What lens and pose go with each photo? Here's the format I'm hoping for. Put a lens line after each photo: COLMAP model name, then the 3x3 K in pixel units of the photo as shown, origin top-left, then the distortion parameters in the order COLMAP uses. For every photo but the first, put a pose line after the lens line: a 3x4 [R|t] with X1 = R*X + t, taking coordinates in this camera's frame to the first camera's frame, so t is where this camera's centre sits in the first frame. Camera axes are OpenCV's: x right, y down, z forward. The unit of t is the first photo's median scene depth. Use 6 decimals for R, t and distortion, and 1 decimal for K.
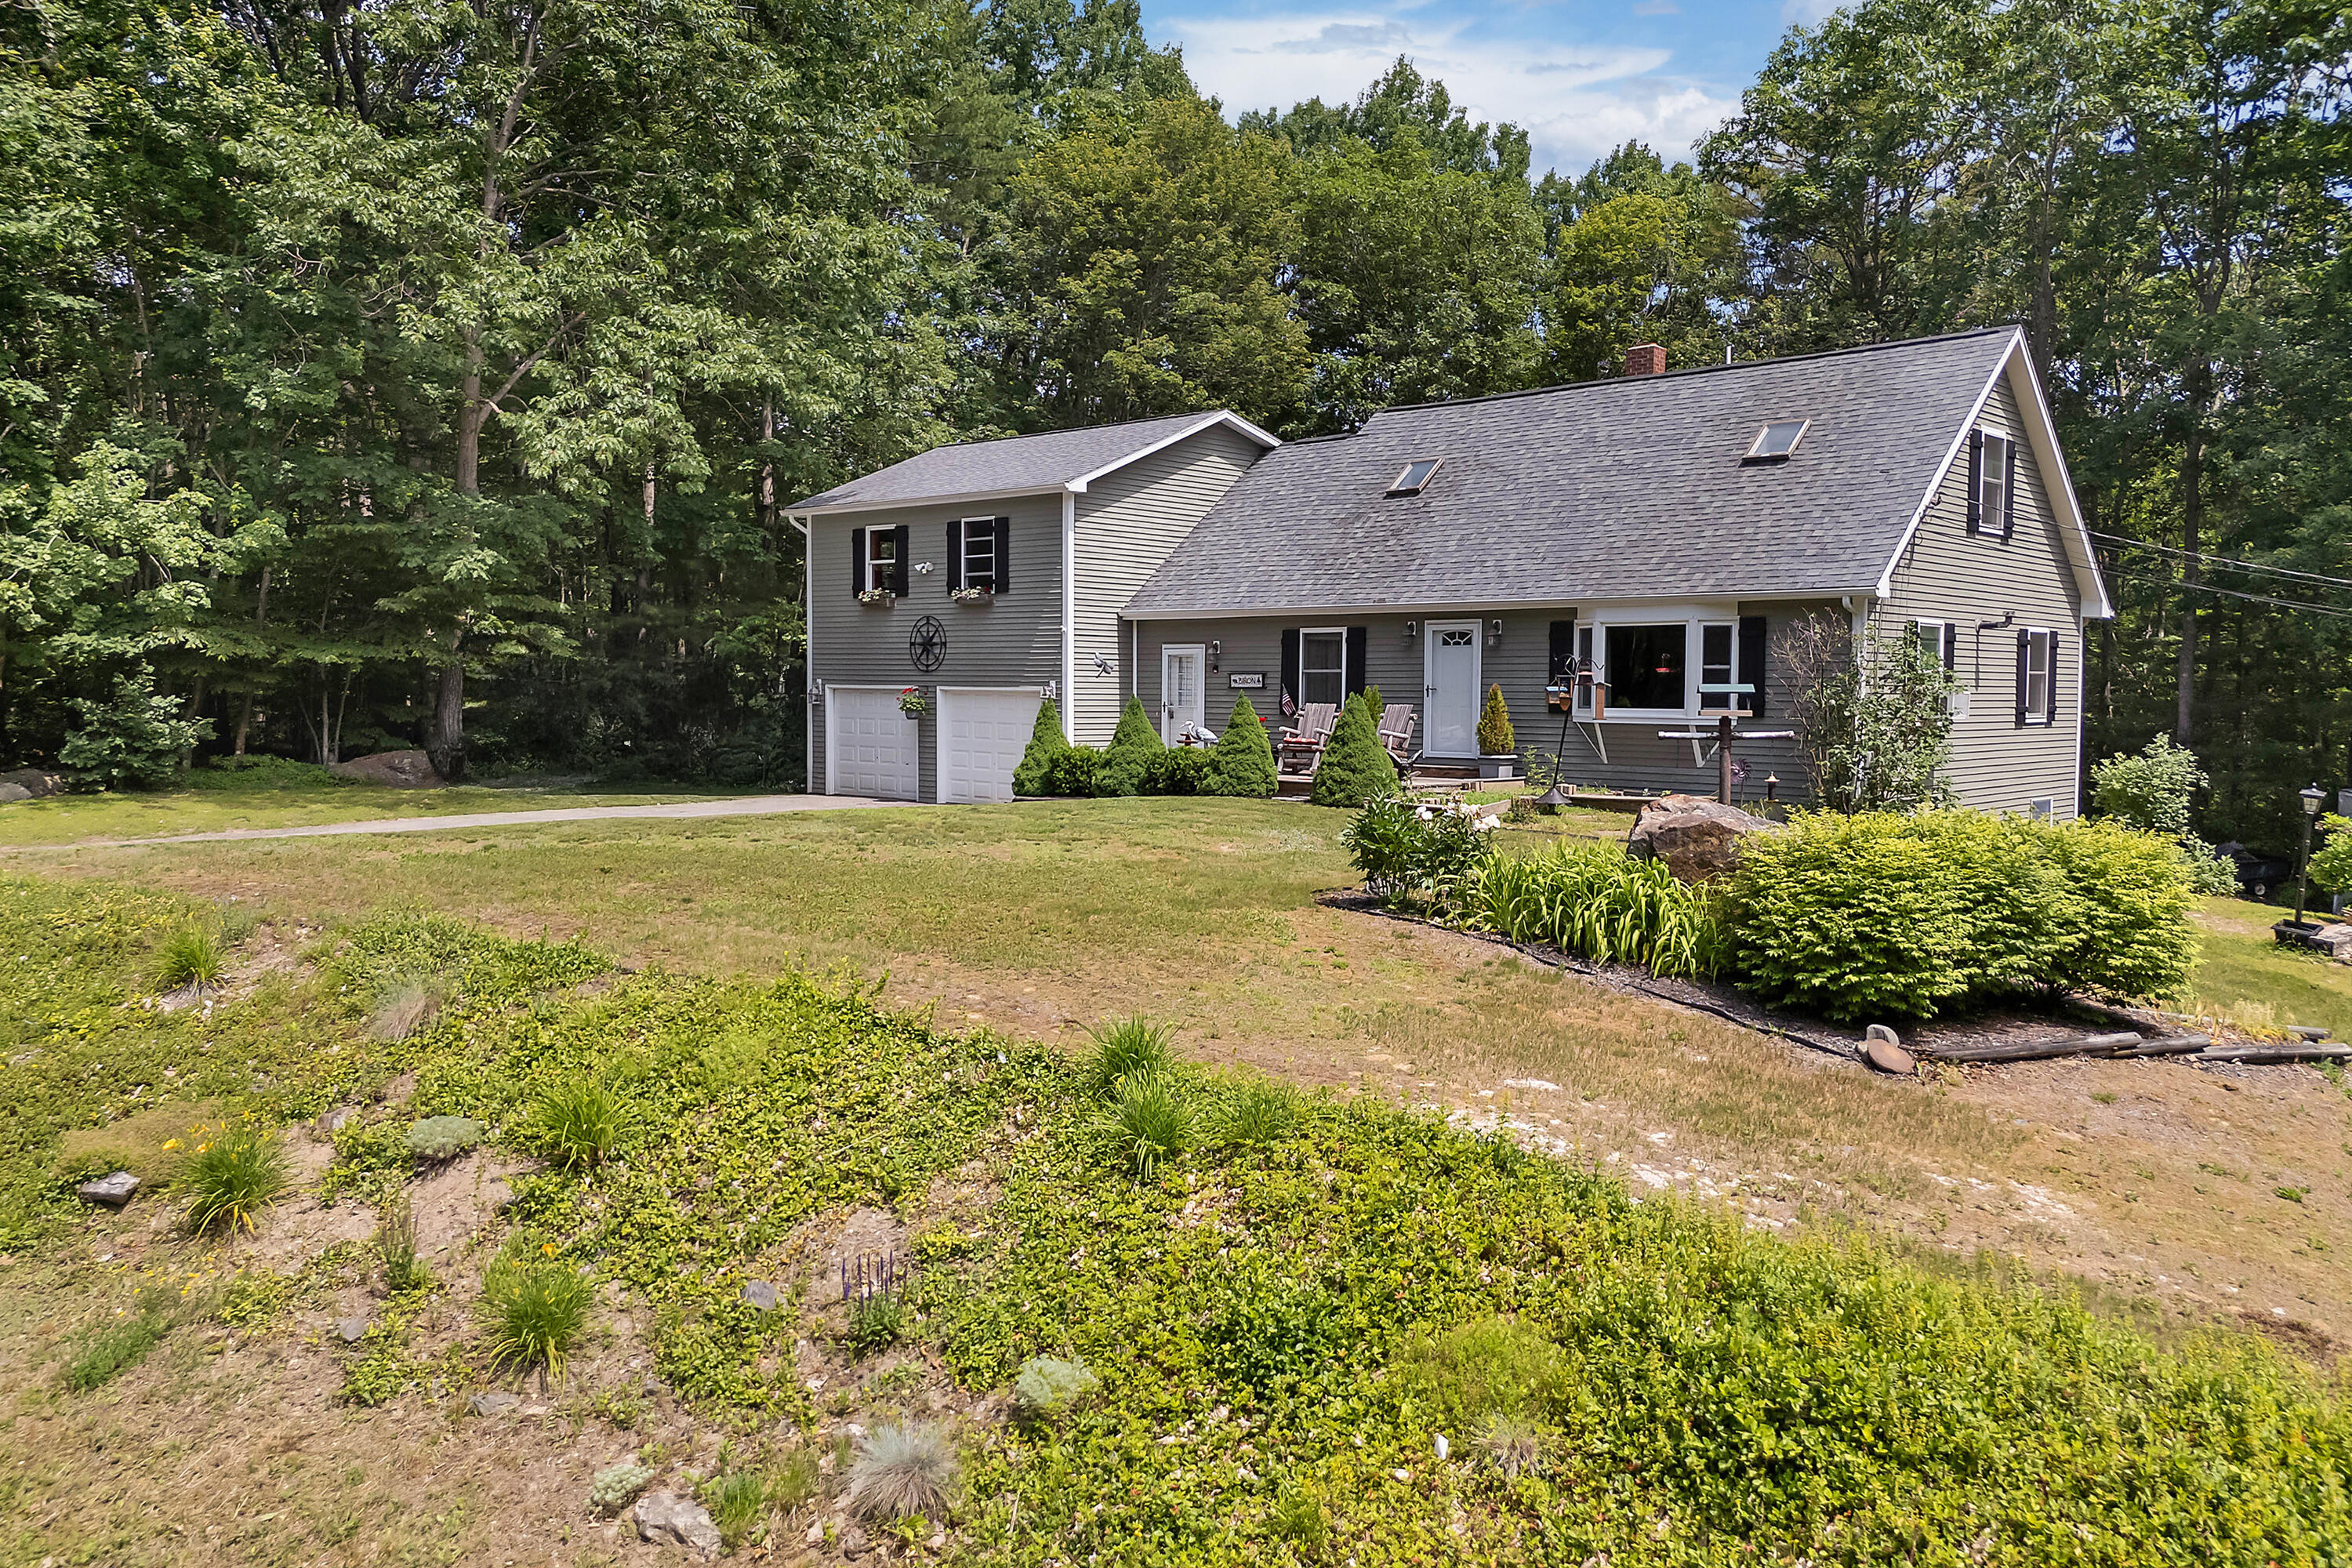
lens RADIAL K [[1759.8, 0, 1176.0], [0, 1759.8, 784.0], [0, 0, 1]] dist [0.107888, -0.106244]
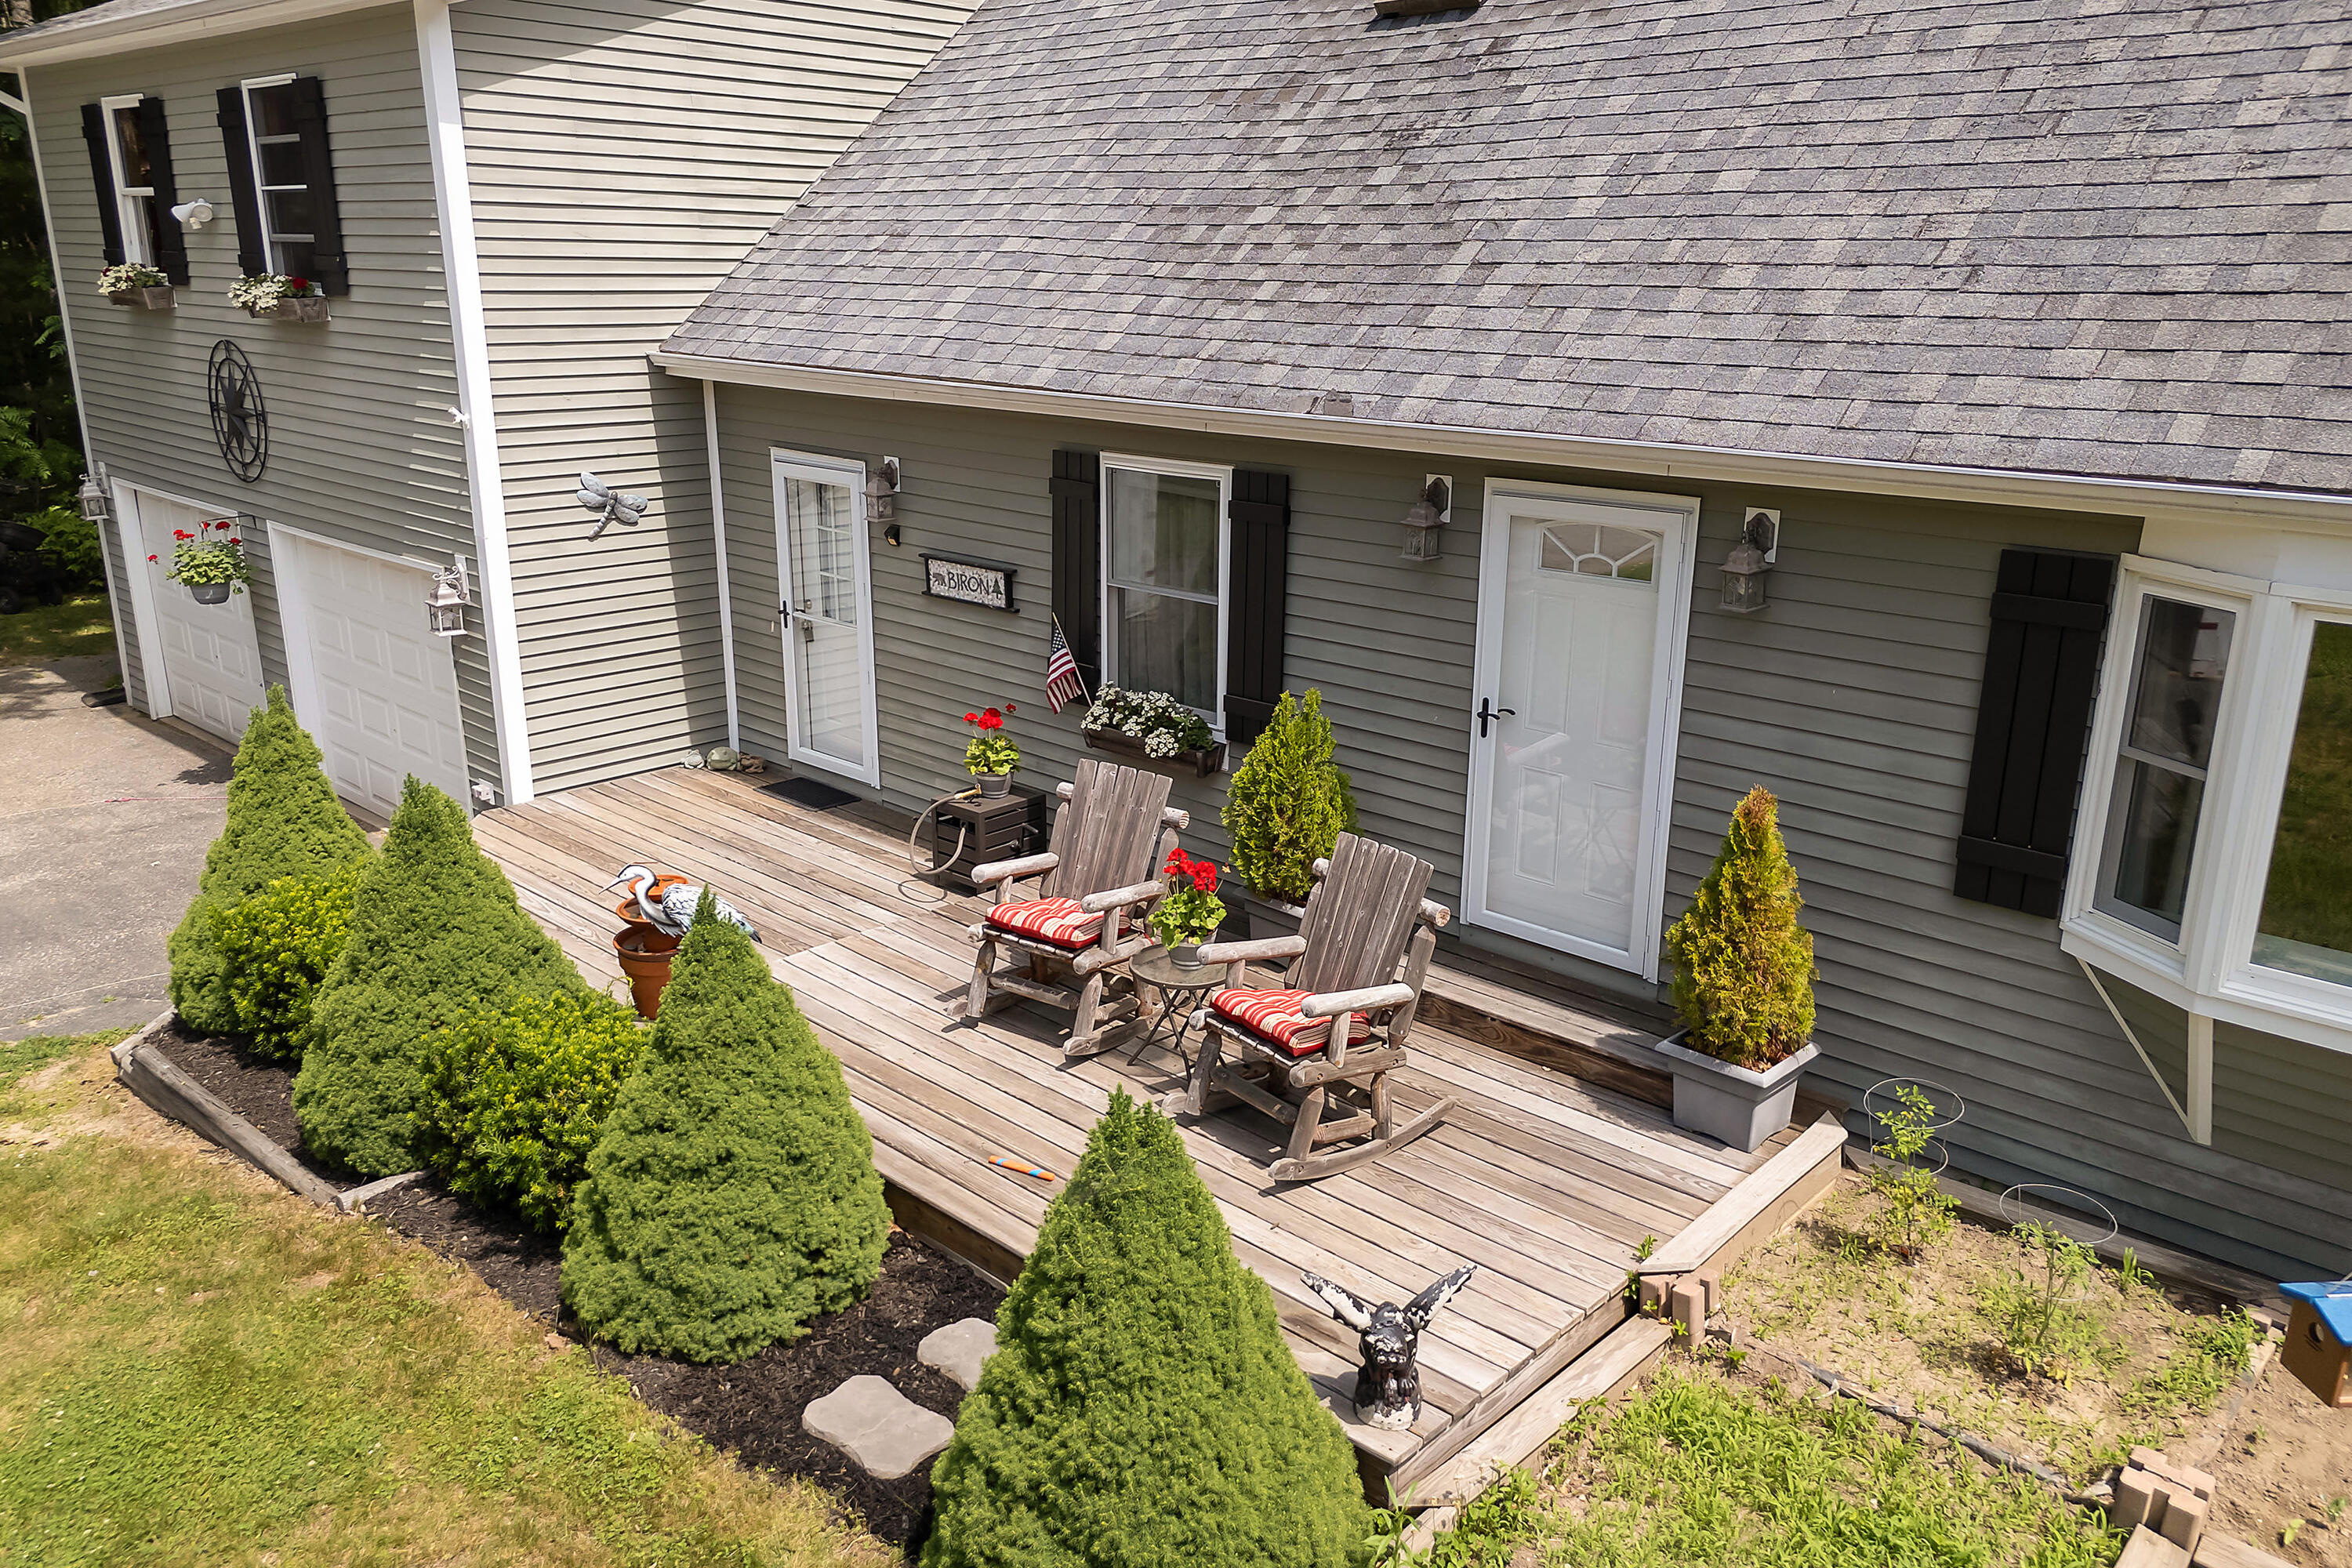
lens RADIAL K [[1759.8, 0, 1176.0], [0, 1759.8, 784.0], [0, 0, 1]] dist [0.107888, -0.106244]
pose [[0.999986, 0.002001, -0.004881, 0.085824], [-0.000825, 0.973204, 0.229942, -0.103241], [0.005210, -0.229935, 0.973192, 0.659076]]
